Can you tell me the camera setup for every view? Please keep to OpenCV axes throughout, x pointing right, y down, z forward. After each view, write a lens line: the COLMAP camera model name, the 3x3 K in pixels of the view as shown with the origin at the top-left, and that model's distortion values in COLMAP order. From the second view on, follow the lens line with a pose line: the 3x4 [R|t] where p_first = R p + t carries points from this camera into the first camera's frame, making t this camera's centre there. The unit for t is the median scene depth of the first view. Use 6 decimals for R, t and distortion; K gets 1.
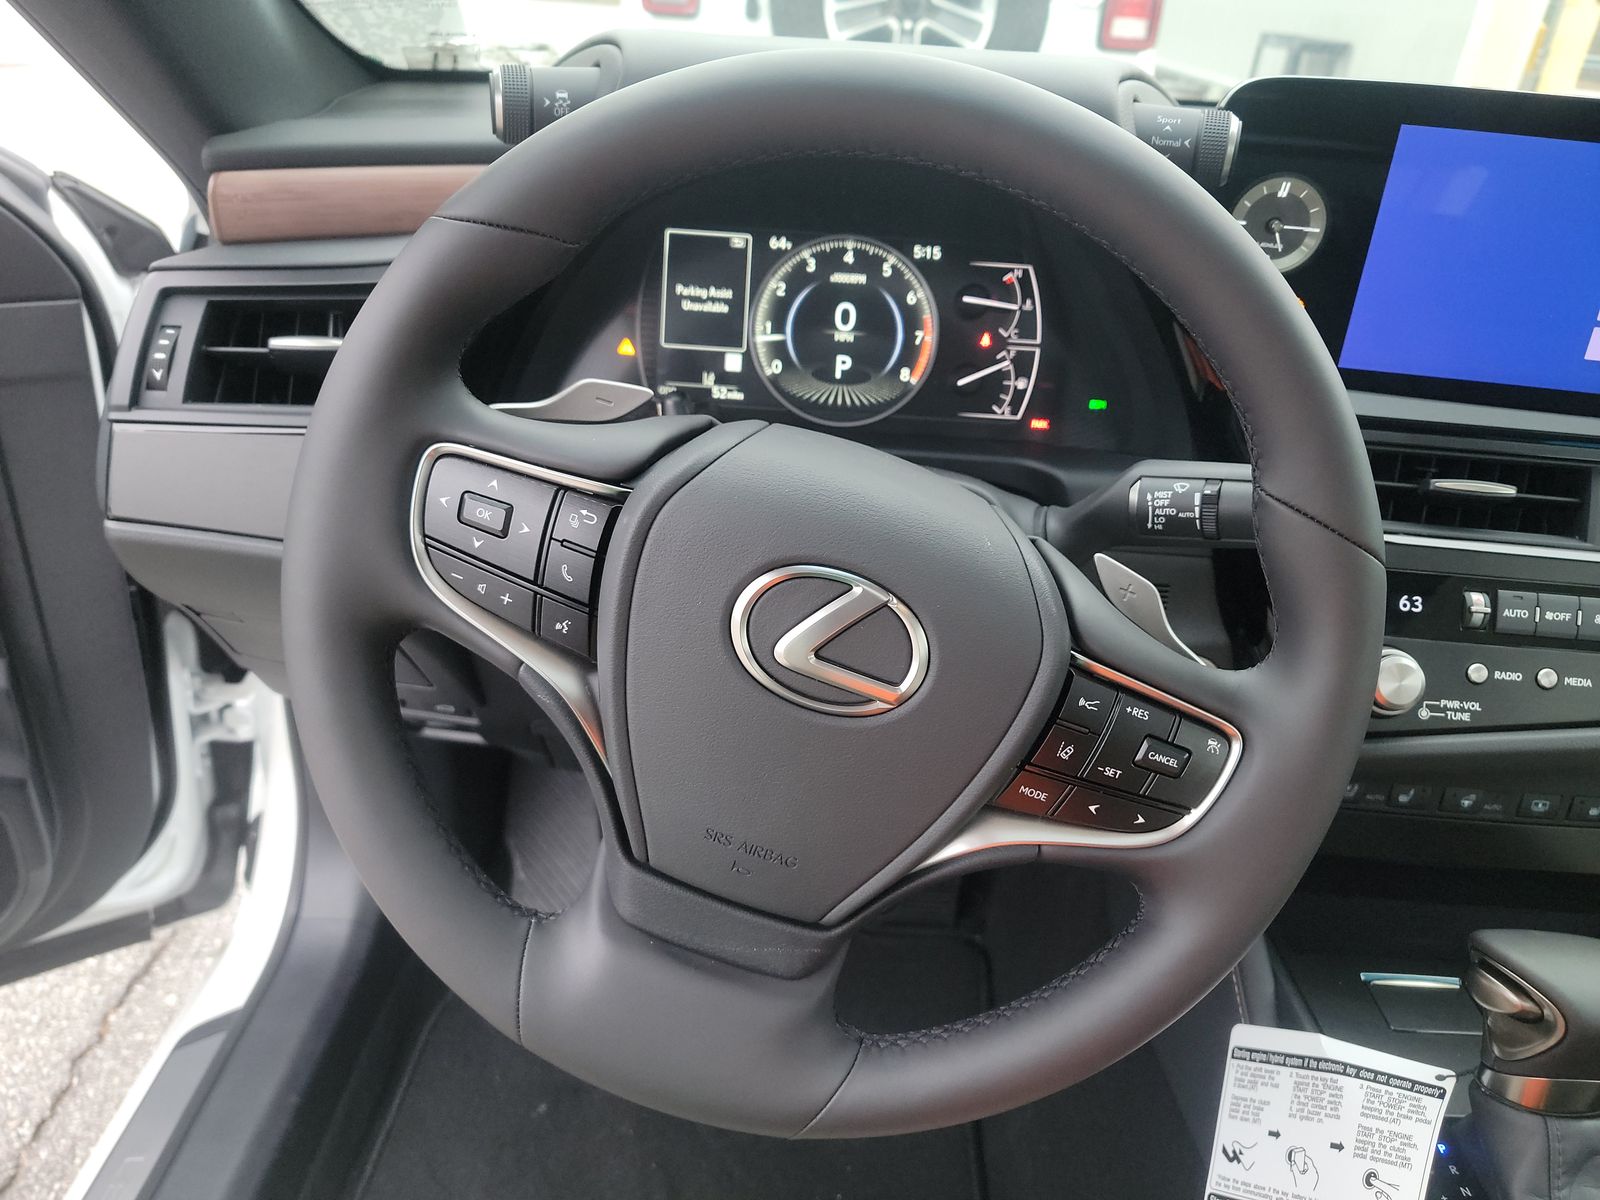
lens RADIAL K [[1203.3, 0, 800.0], [0, 1203.3, 600.0], [0, 0, 1]] dist [0.011998, -0.000327]
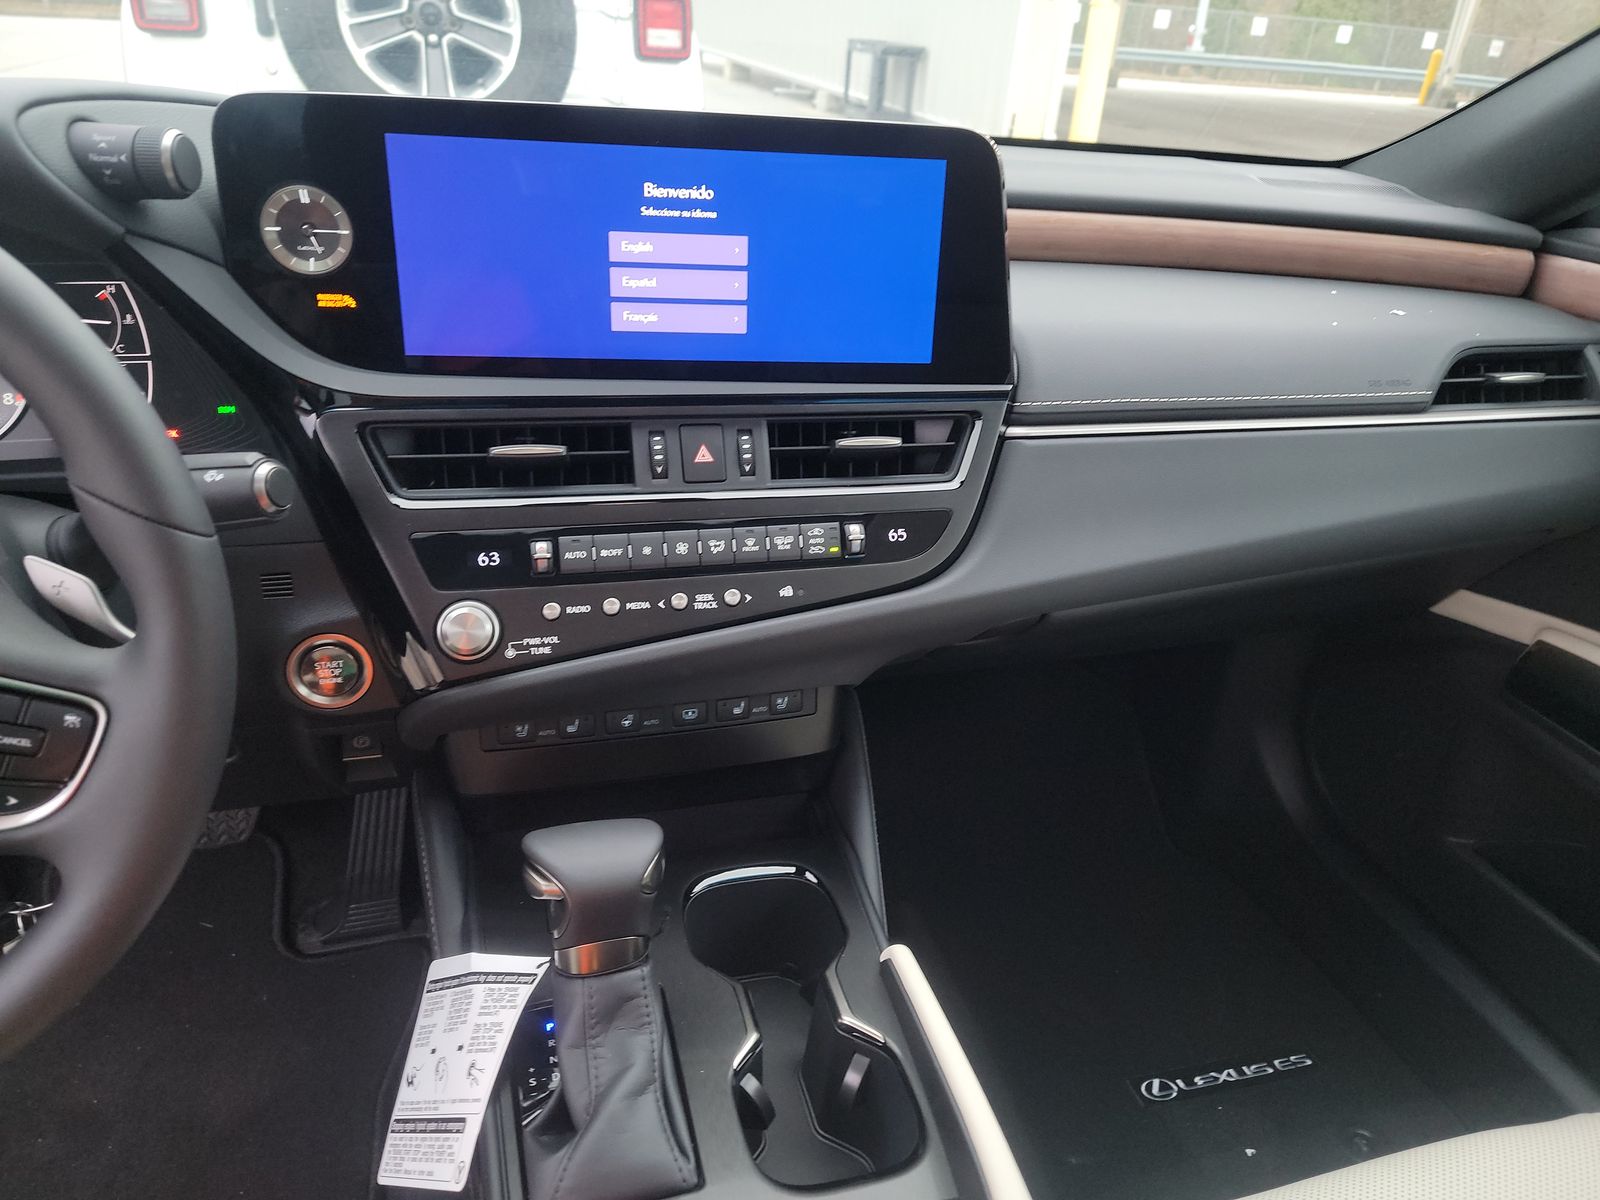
lens RADIAL K [[1174.3, 0, 799.8], [0, 1174.3, 609.4], [0, 0, 1]] dist [0.042864, -0.051082]
pose [[0.947363, -0.150427, 0.282623, 0.468370], [0.148615, 0.988500, 0.027968, 0.062767], [-0.283580, 0.015507, 0.958823, -0.138463]]
